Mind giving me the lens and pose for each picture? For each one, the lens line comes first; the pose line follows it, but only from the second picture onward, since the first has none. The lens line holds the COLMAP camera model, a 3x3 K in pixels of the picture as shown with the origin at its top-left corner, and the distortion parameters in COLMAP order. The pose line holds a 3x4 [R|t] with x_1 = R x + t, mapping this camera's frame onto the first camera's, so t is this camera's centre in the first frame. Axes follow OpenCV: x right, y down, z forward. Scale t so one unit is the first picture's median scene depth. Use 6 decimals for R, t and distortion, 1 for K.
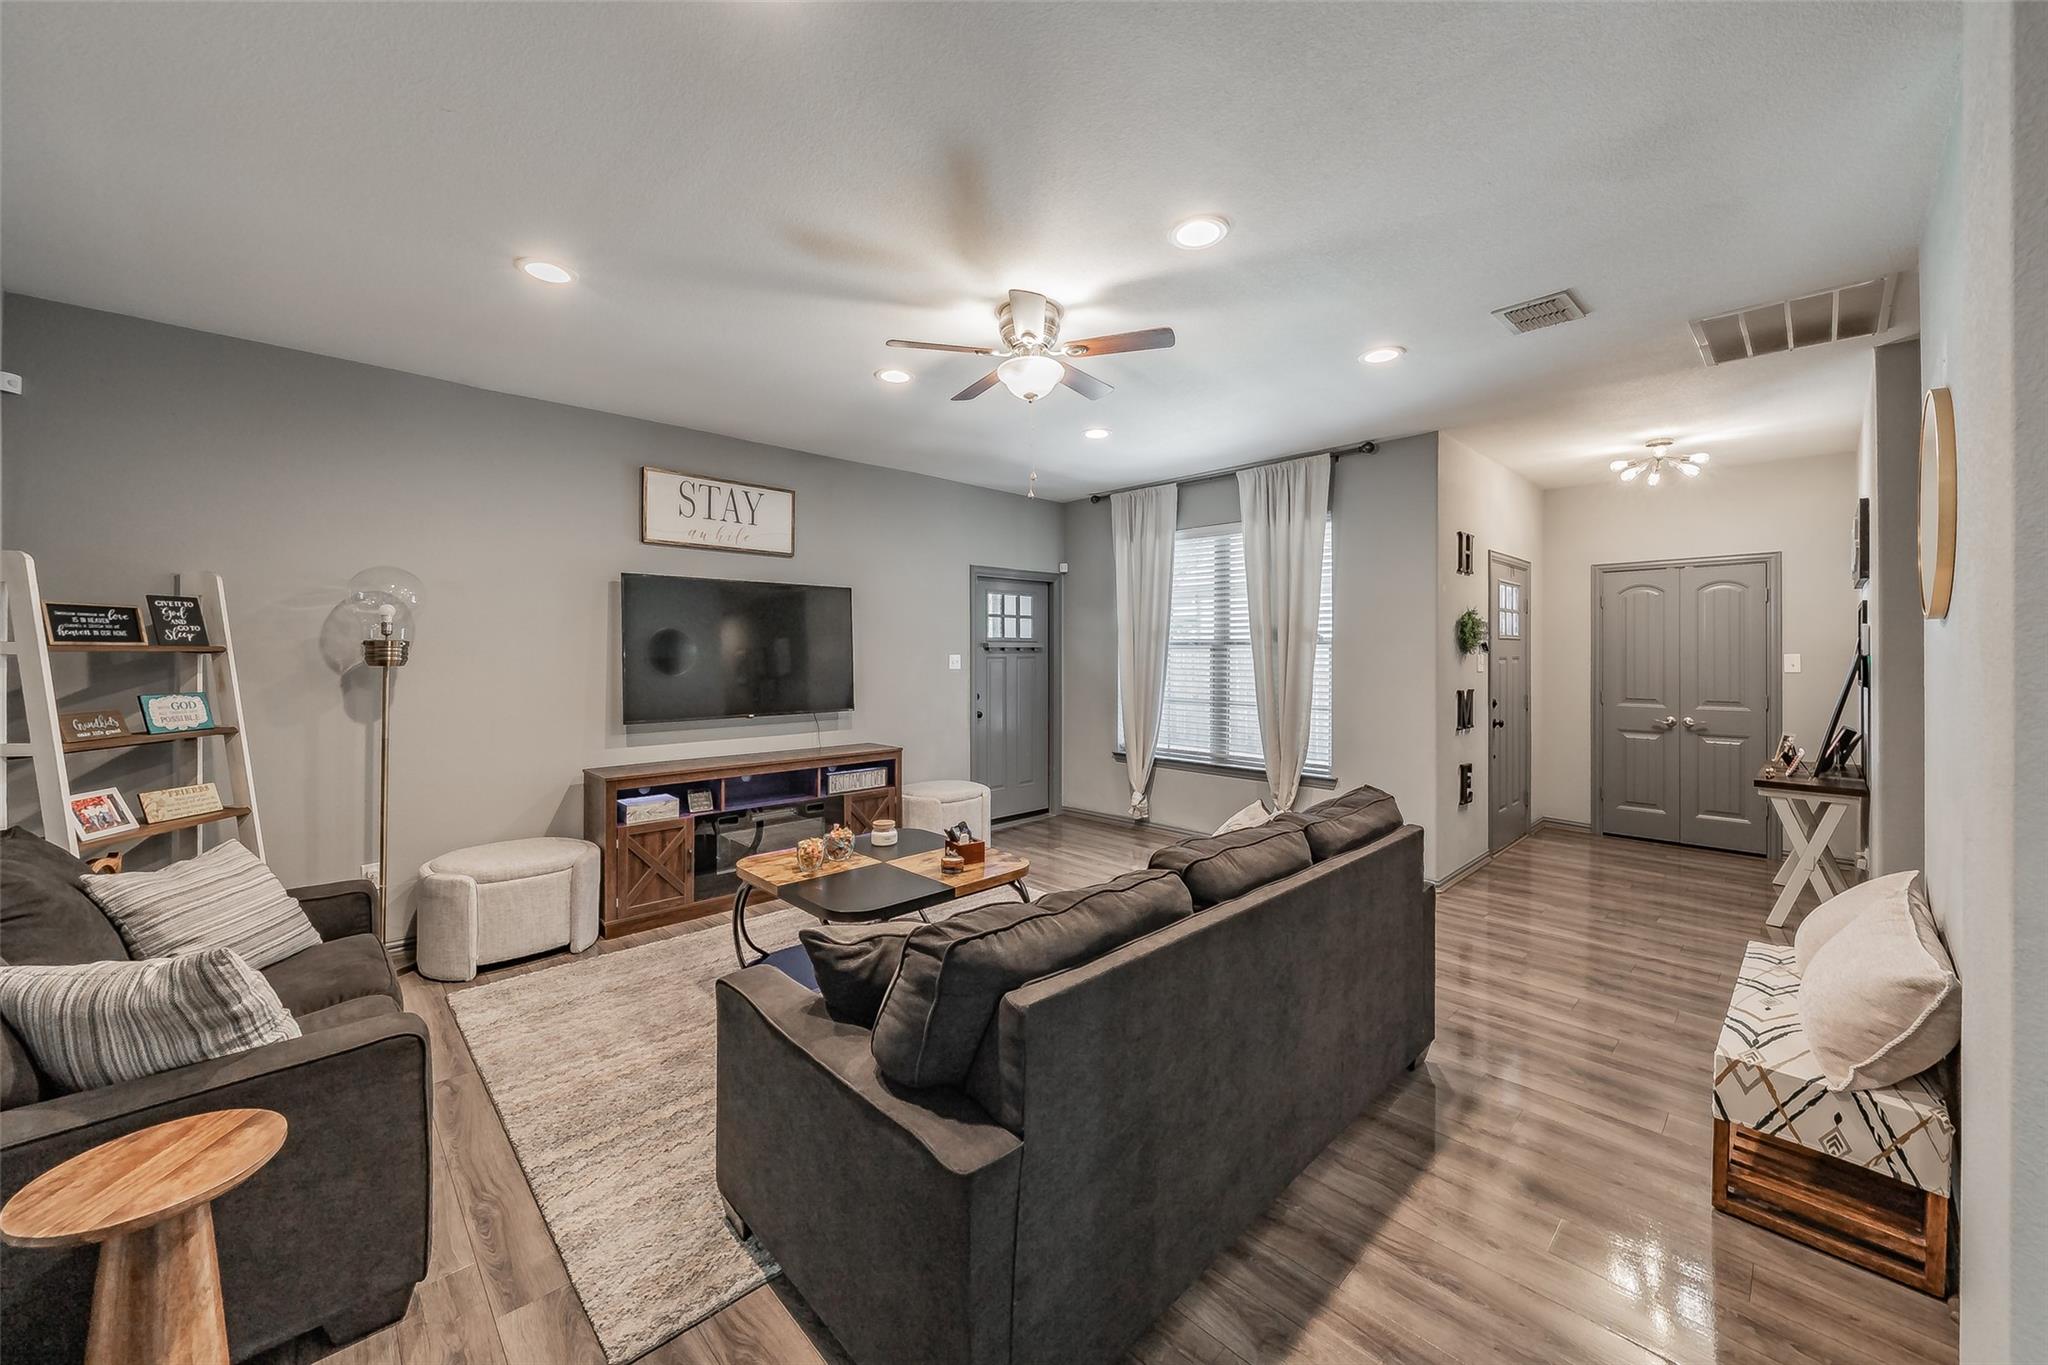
lens RADIAL K [[773.5, 0, 1023.8], [0, 773.5, 661.5], [0, 0, 1]] dist [-0.000182, -0.000025]
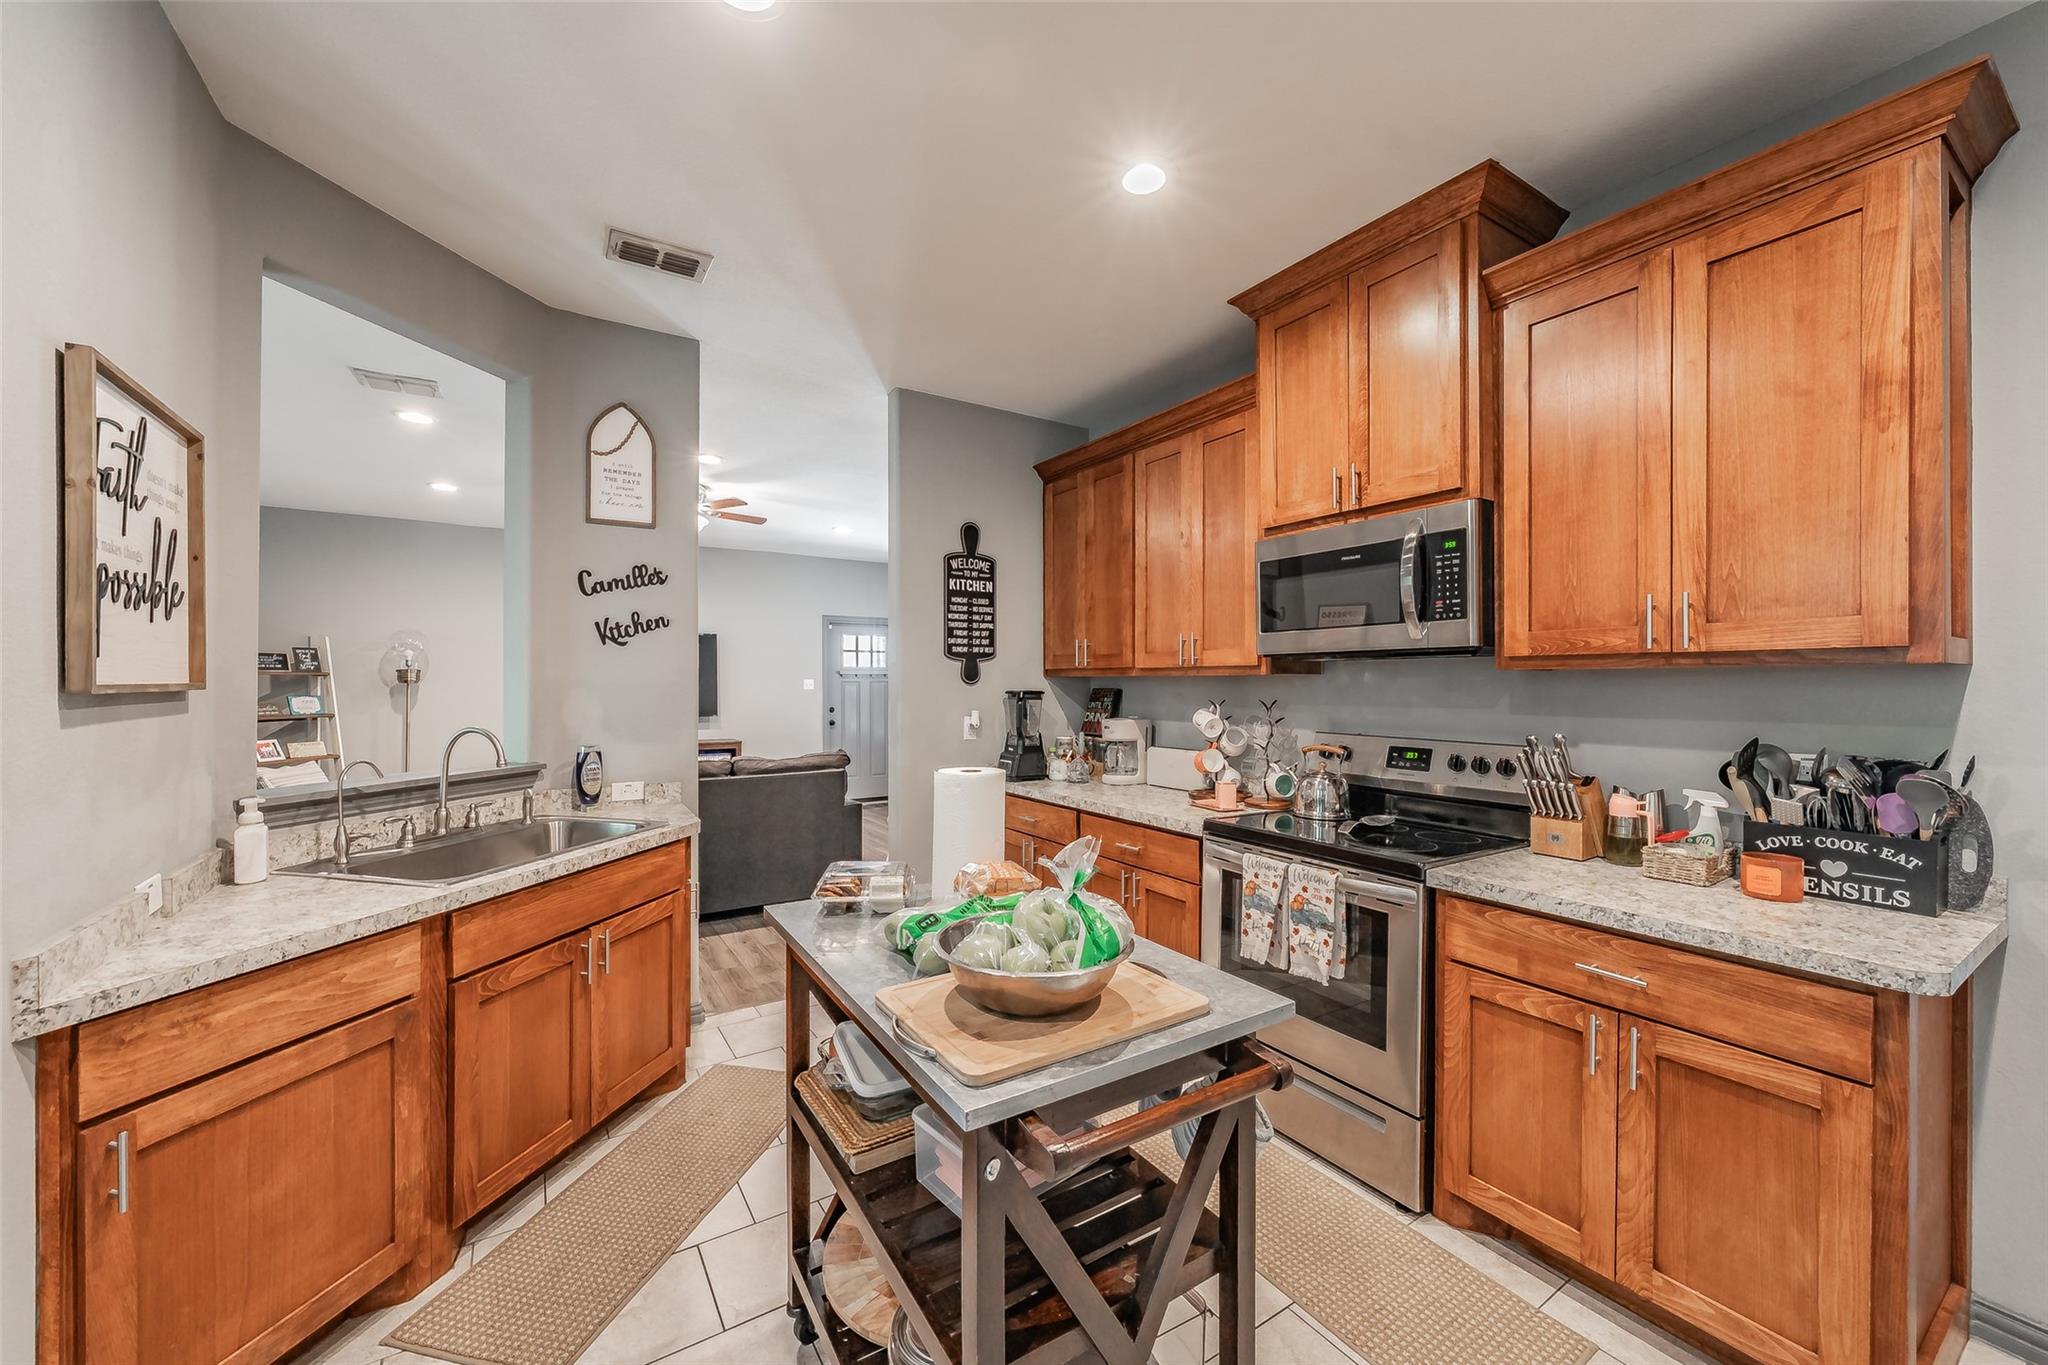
lens RADIAL K [[777.3, 0, 1026.1], [0, 777.3, 687.4], [0, 0, 1]] dist [-0.001861, 0.000026]
pose [[0.980705, 0.002523, -0.195478, 0.842473], [-0.003392, 0.999986, -0.004109, 0.015816], [0.195465, 0.004693, 0.980700, -0.455045]]
